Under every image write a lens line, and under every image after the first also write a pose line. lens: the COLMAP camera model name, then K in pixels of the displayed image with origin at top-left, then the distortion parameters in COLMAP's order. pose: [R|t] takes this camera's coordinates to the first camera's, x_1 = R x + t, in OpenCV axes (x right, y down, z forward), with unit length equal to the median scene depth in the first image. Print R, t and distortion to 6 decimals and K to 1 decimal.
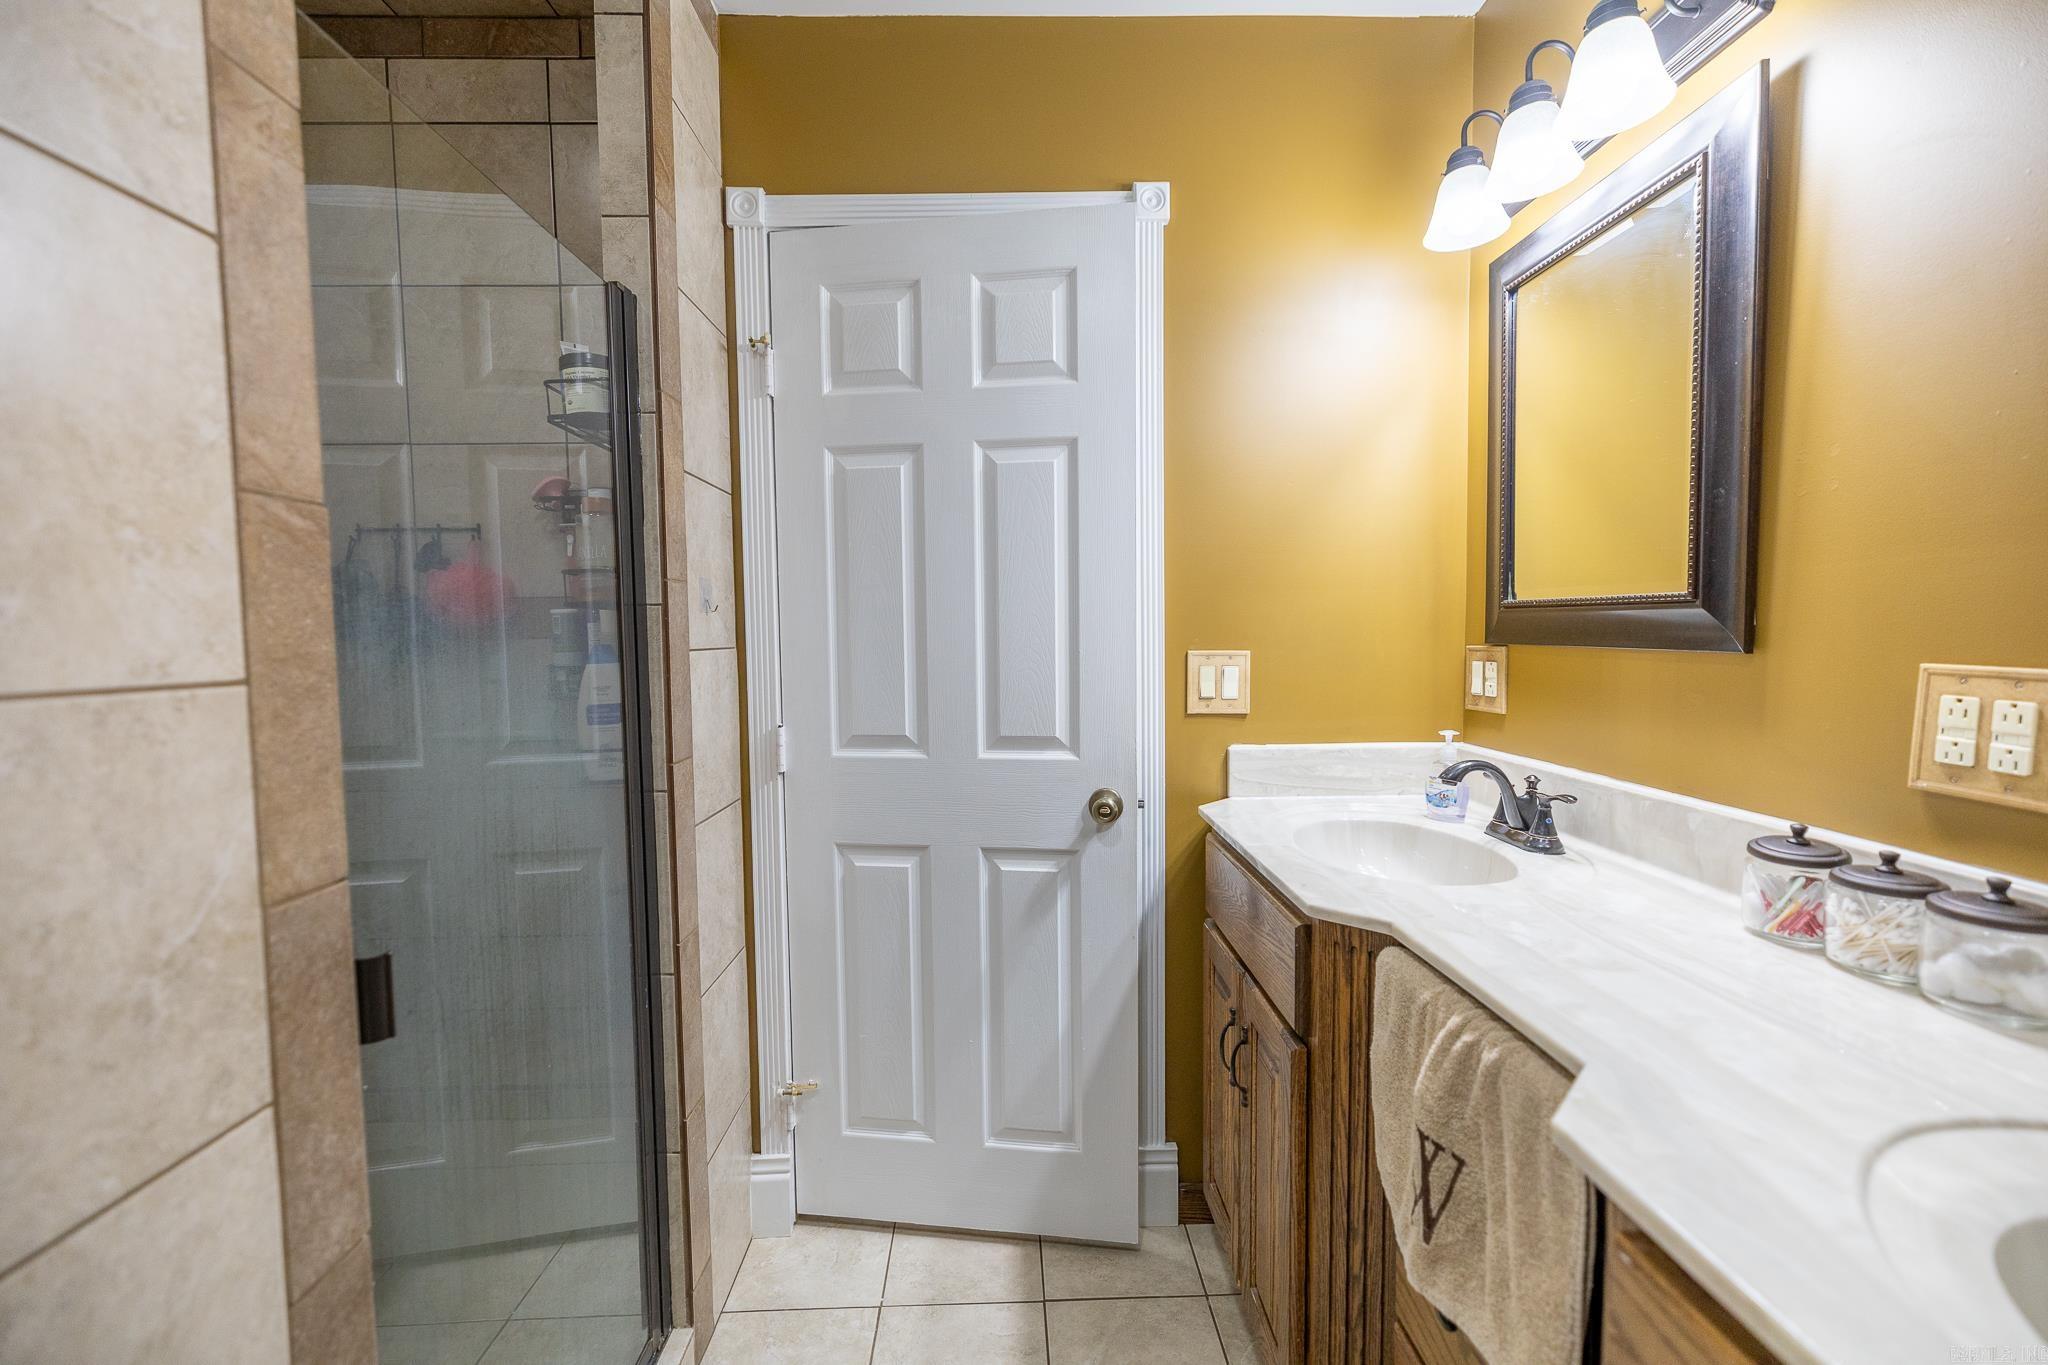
lens RADIAL K [[852.5, 0, 1024.0], [0, 852.5, 682.5], [0, 0, 1]] dist [-0.000303, 0.000095]
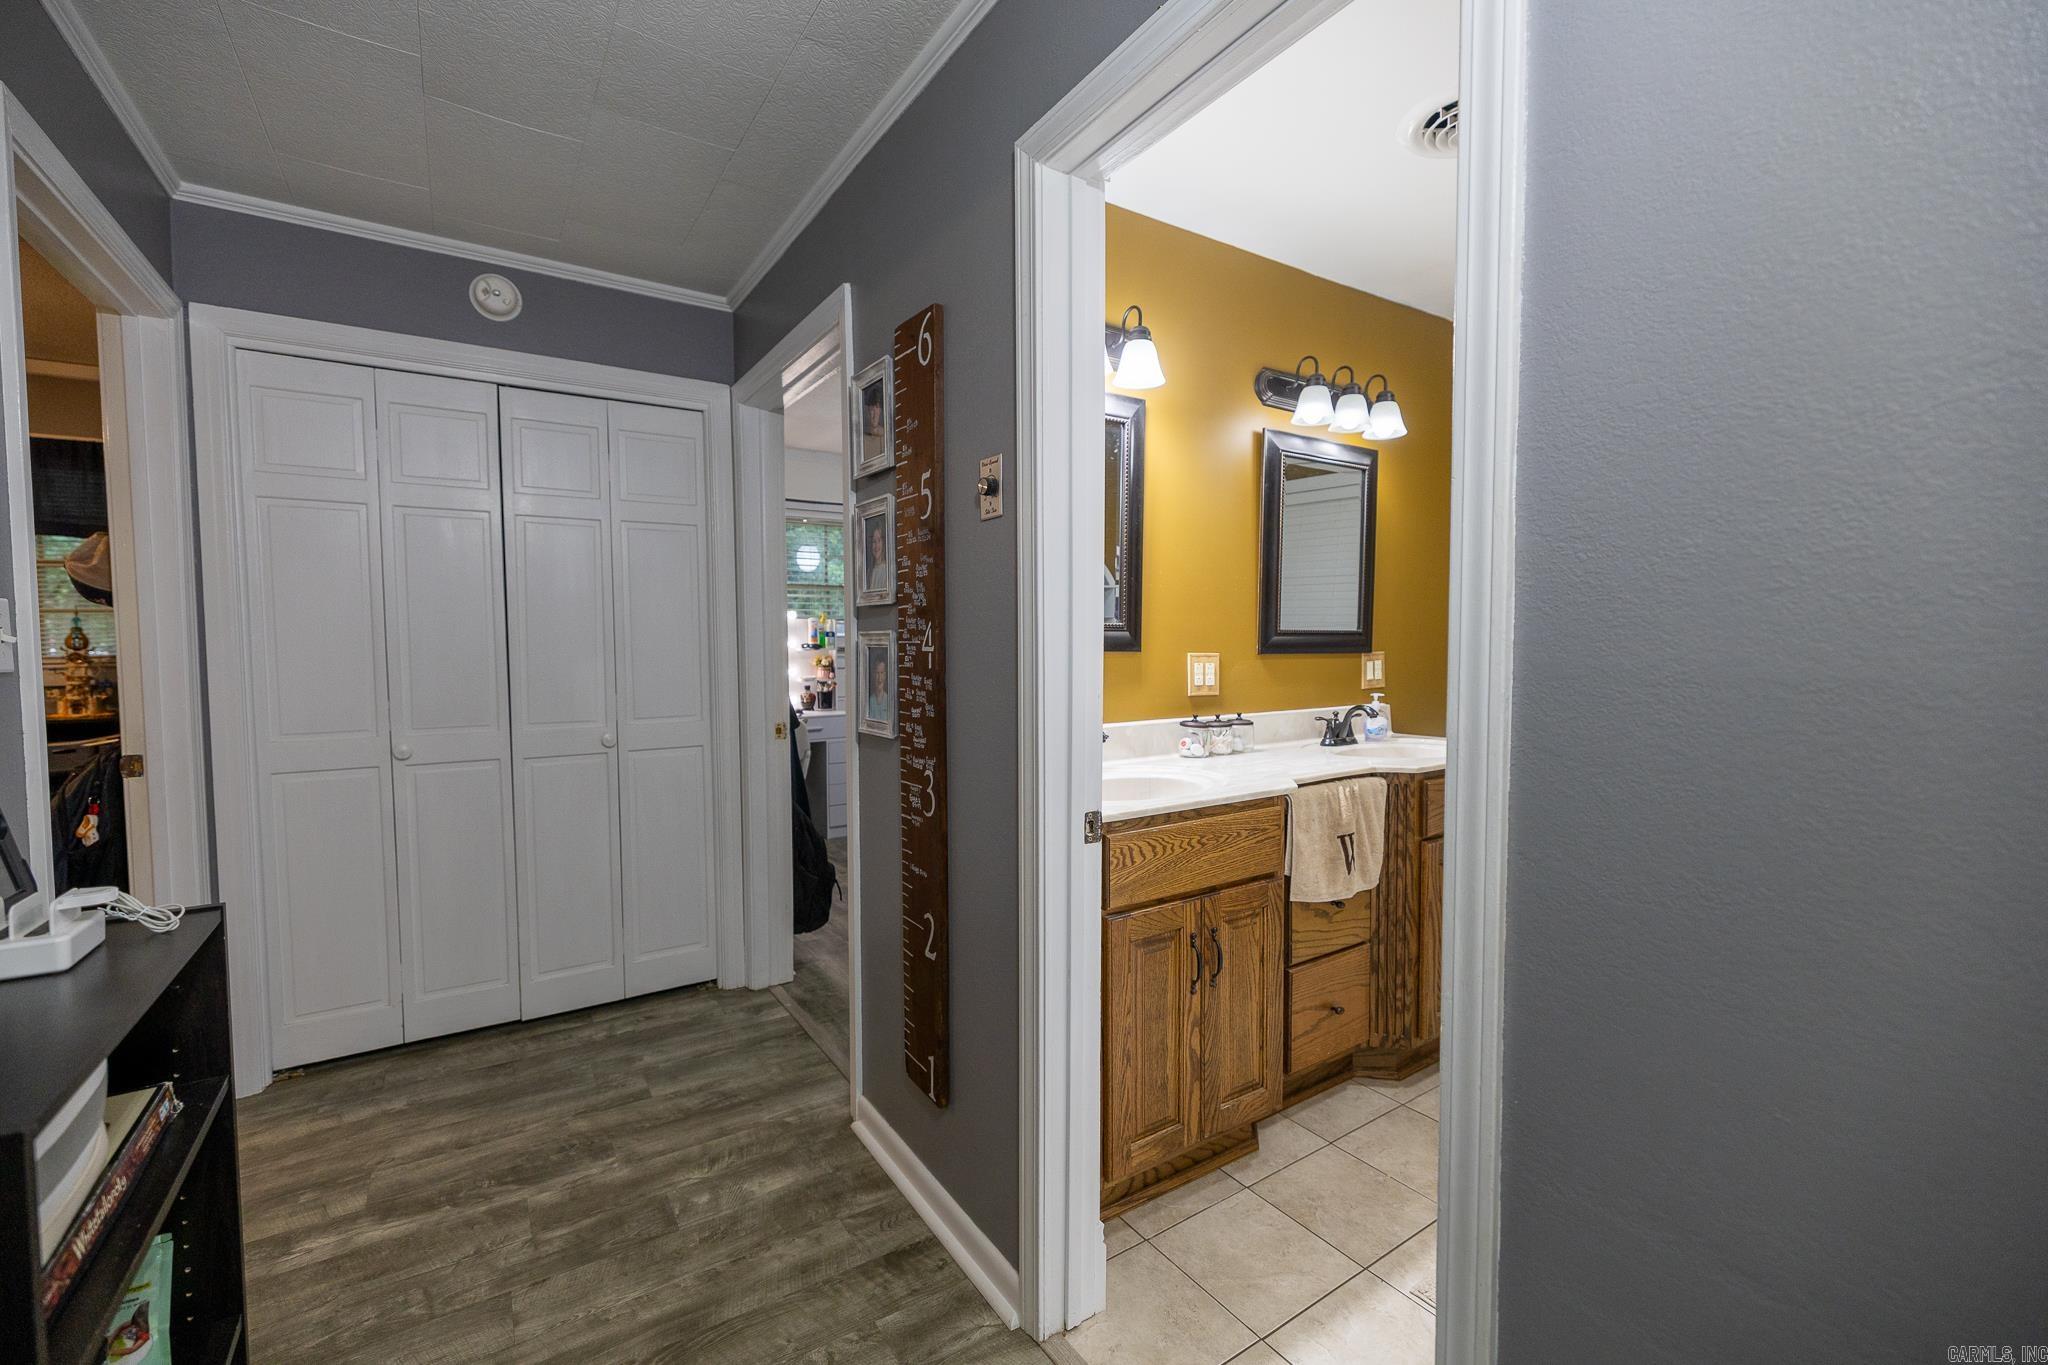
lens RADIAL K [[852.5, 0, 1024.0], [0, 852.5, 682.5], [0, 0, 1]] dist [-0.000303, 0.000095]
pose [[-0.531215, -0.029406, 0.846727, -1.163695], [0.058271, 0.995763, 0.071139, -0.168224], [-0.845231, 0.087130, -0.527250, 3.111042]]
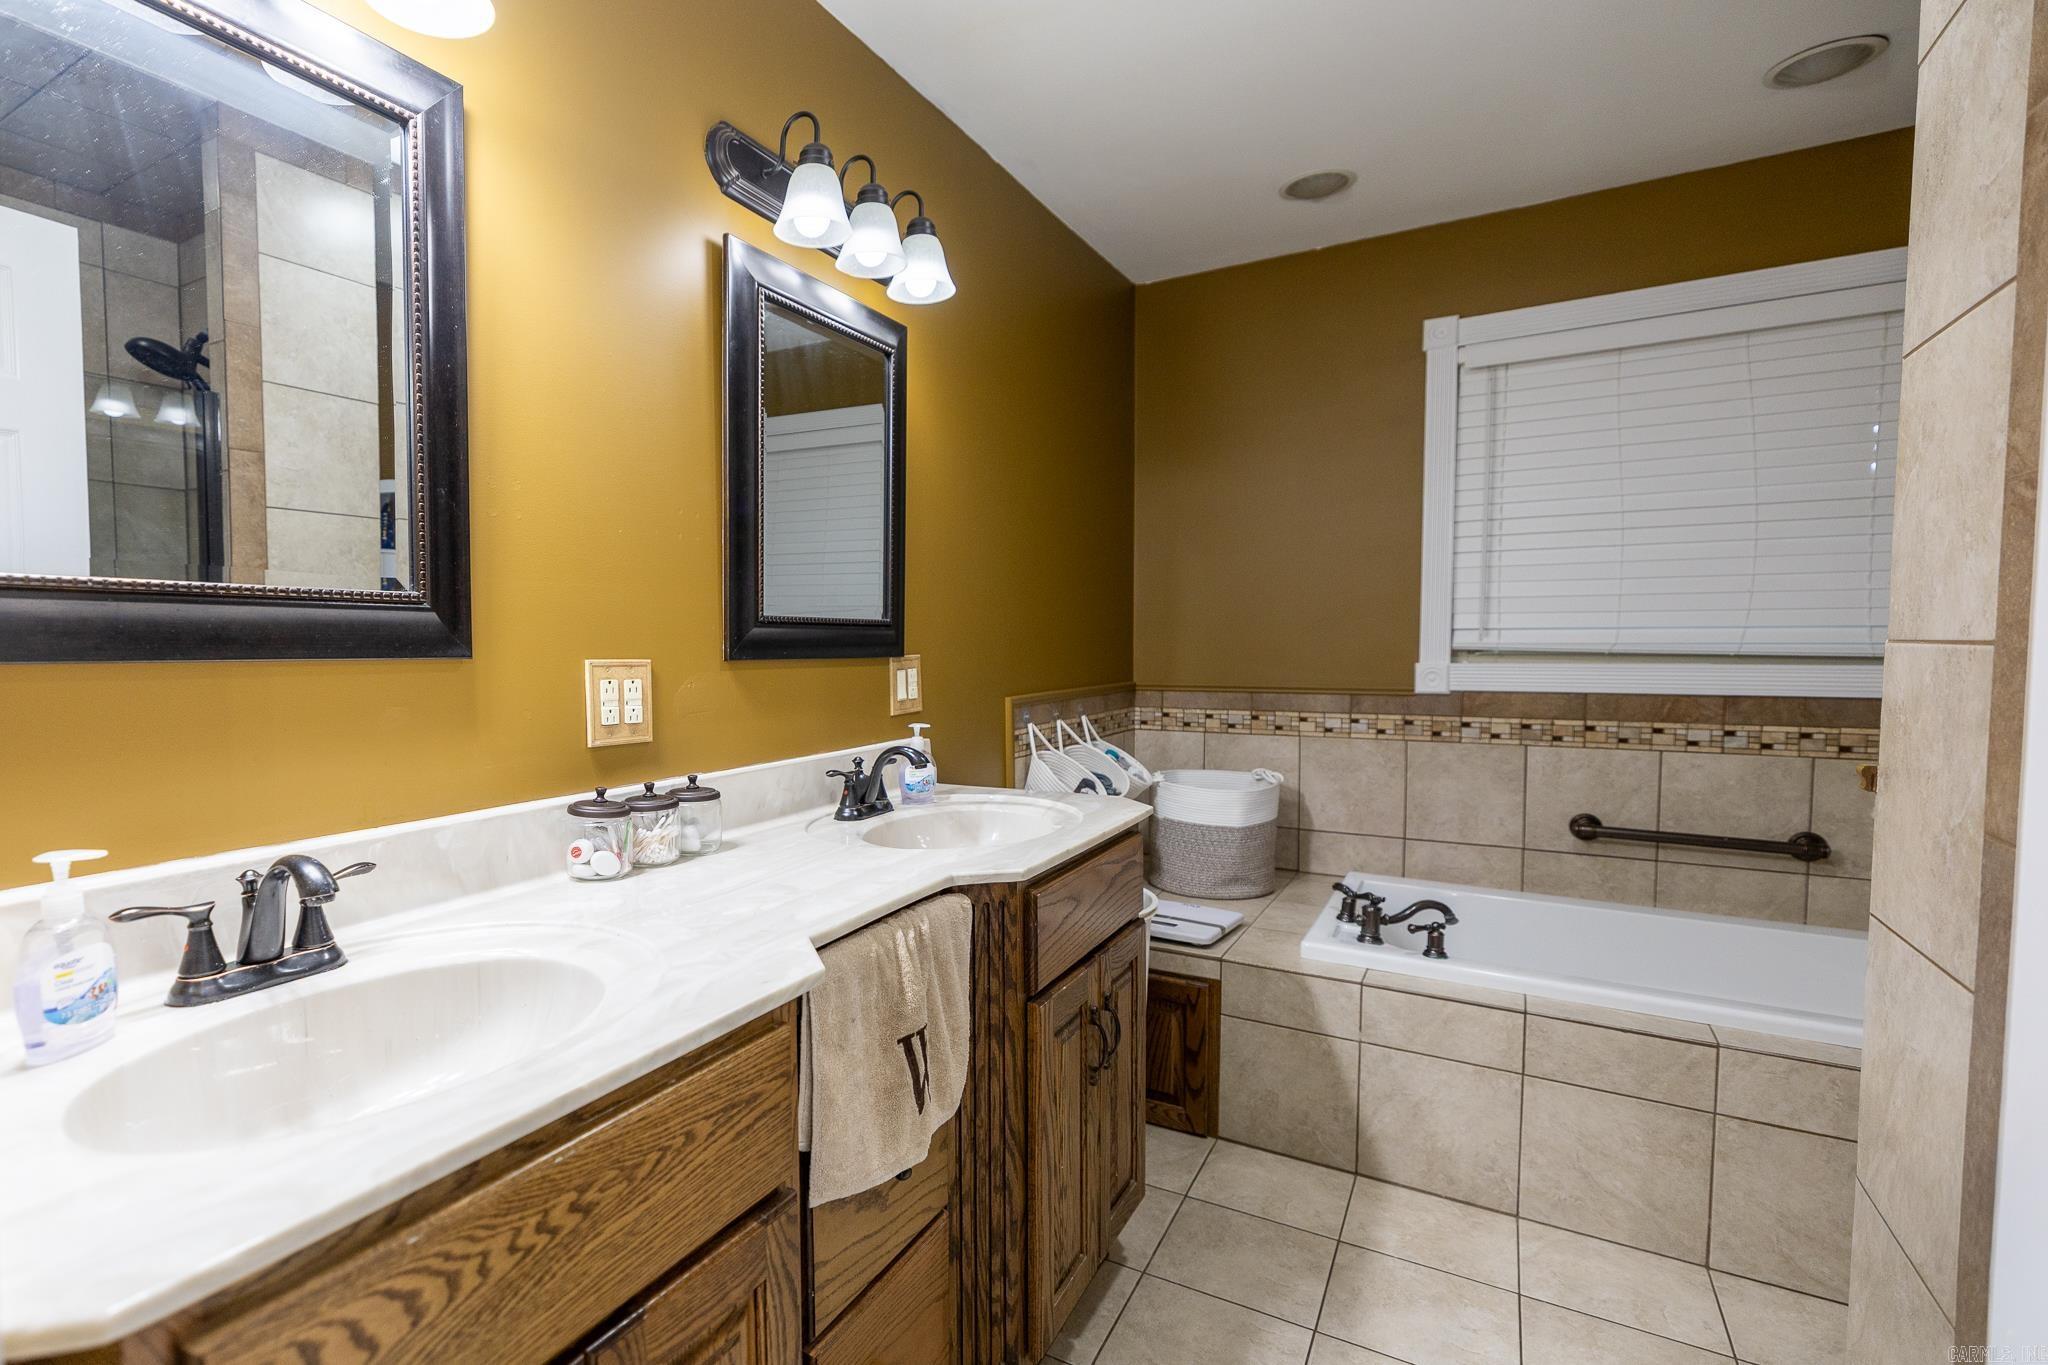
lens RADIAL K [[974.4, 0, 859.1], [0, 974.4, 691.1], [0, 0, 1]] dist [0.000932, 0.000159]
pose [[-0.822750, -0.009437, 0.568325, -0.259862], [0.050281, 0.994734, 0.089308, -0.095948], [-0.566175, 0.102054, -0.817943, 2.135698]]
